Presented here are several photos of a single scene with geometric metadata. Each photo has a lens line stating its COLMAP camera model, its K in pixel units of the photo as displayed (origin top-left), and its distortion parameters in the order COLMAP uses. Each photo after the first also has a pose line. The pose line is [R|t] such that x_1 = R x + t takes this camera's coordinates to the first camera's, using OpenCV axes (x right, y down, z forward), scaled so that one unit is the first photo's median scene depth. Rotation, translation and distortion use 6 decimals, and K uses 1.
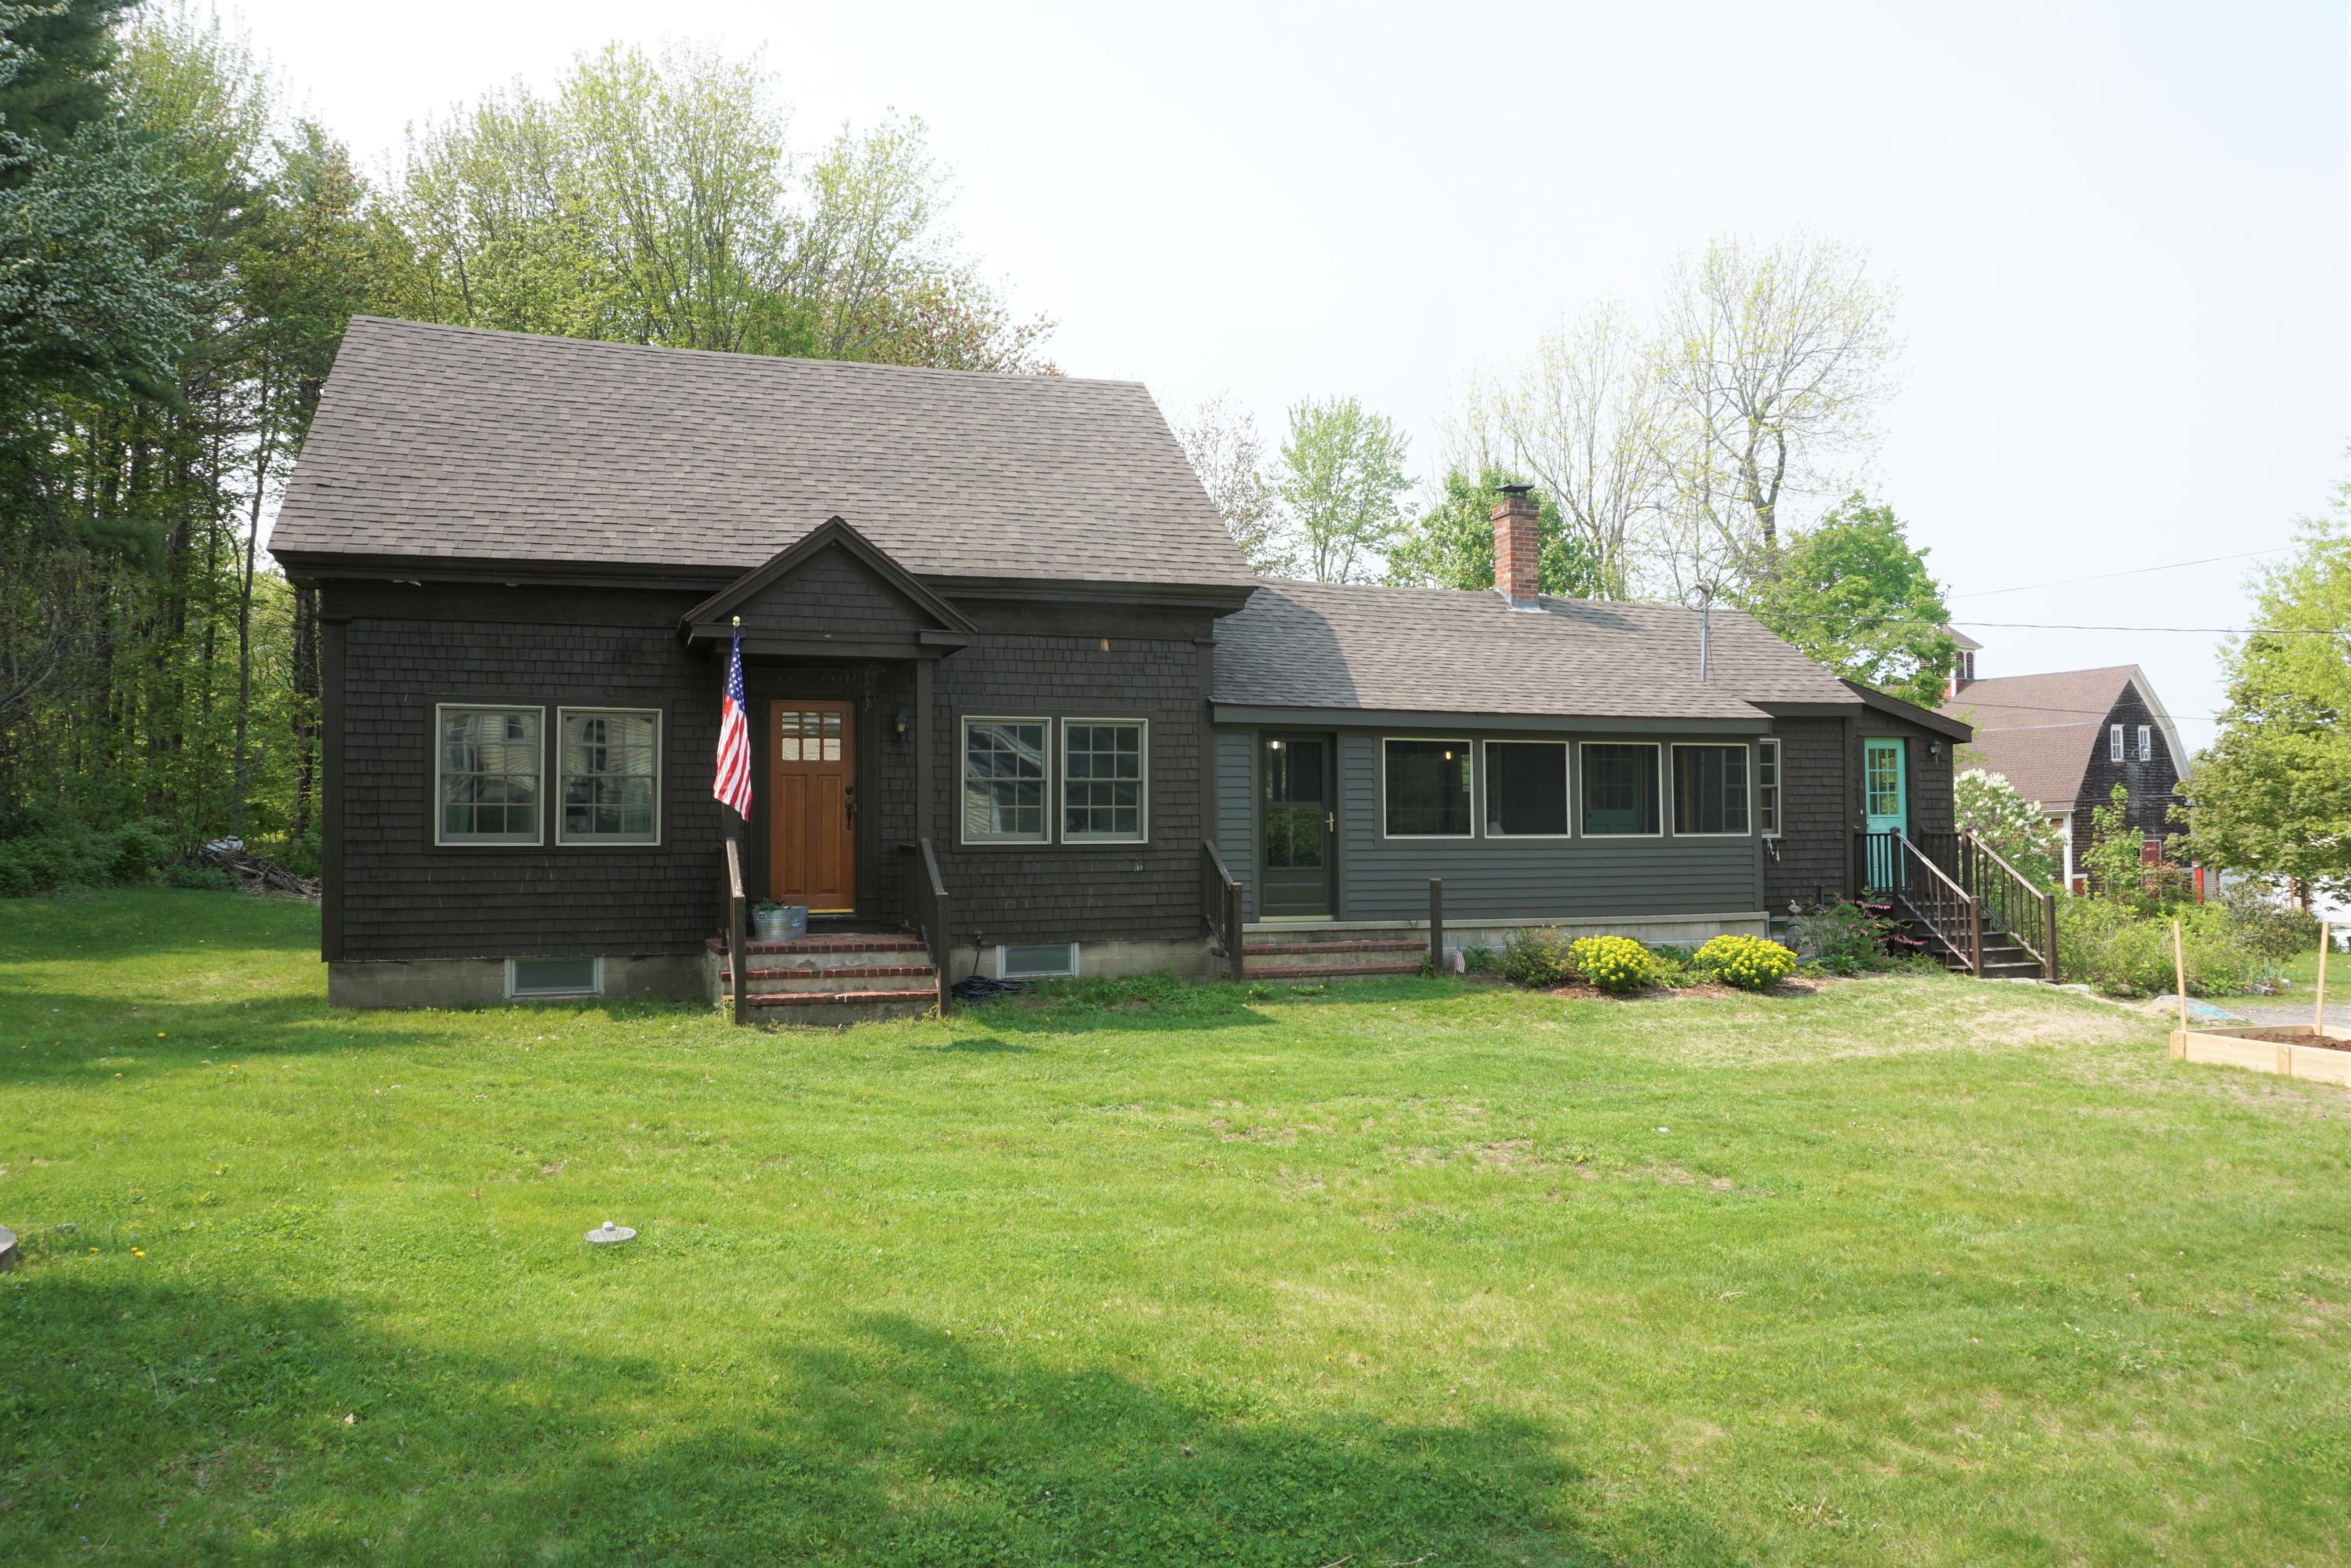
lens RADIAL K [[1615.7, 0, 1179.3], [0, 1615.7, 852.9], [0, 0, 1]] dist [-0.002347, -0.002443]
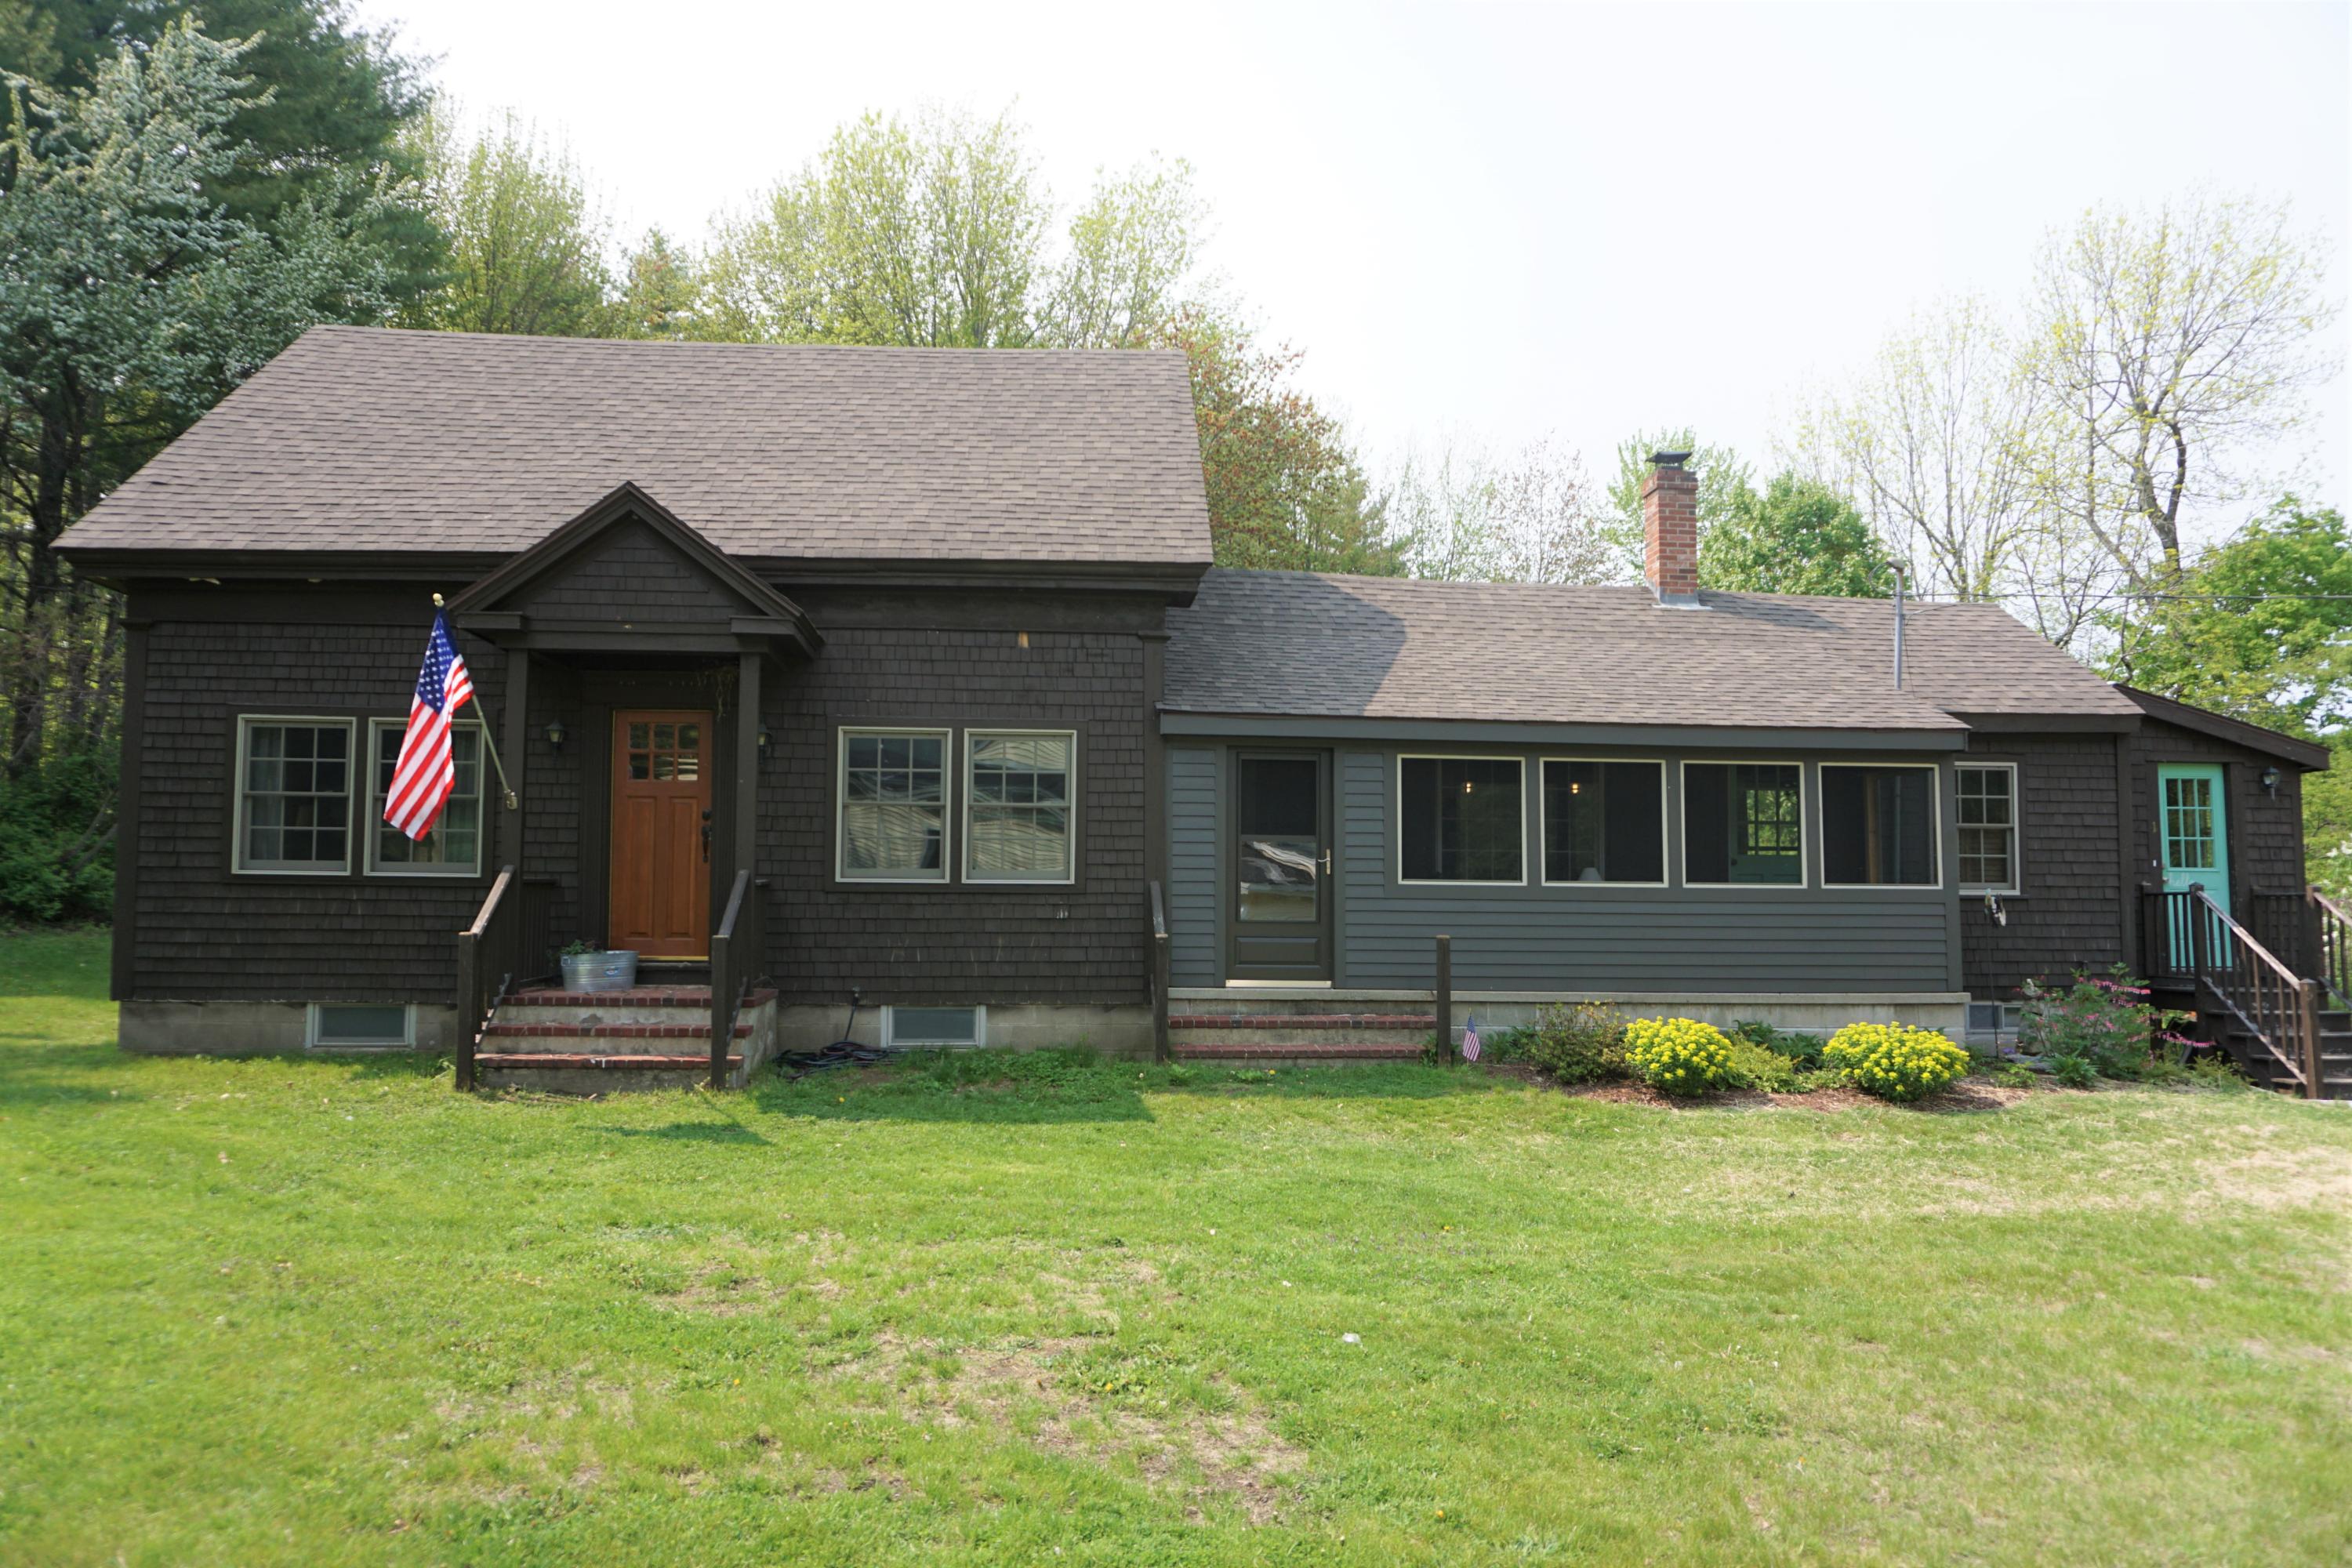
lens RADIAL K [[1599.2, 0, 1170.0], [0, 1599.2, 847.9], [0, 0, 1]] dist [-0.013993, 0.002522]
pose [[0.967057, 0.004921, -0.254513, 0.222531], [-0.017047, 0.998821, -0.045461, 0.010864], [0.253989, 0.048302, 0.966000, 0.234130]]
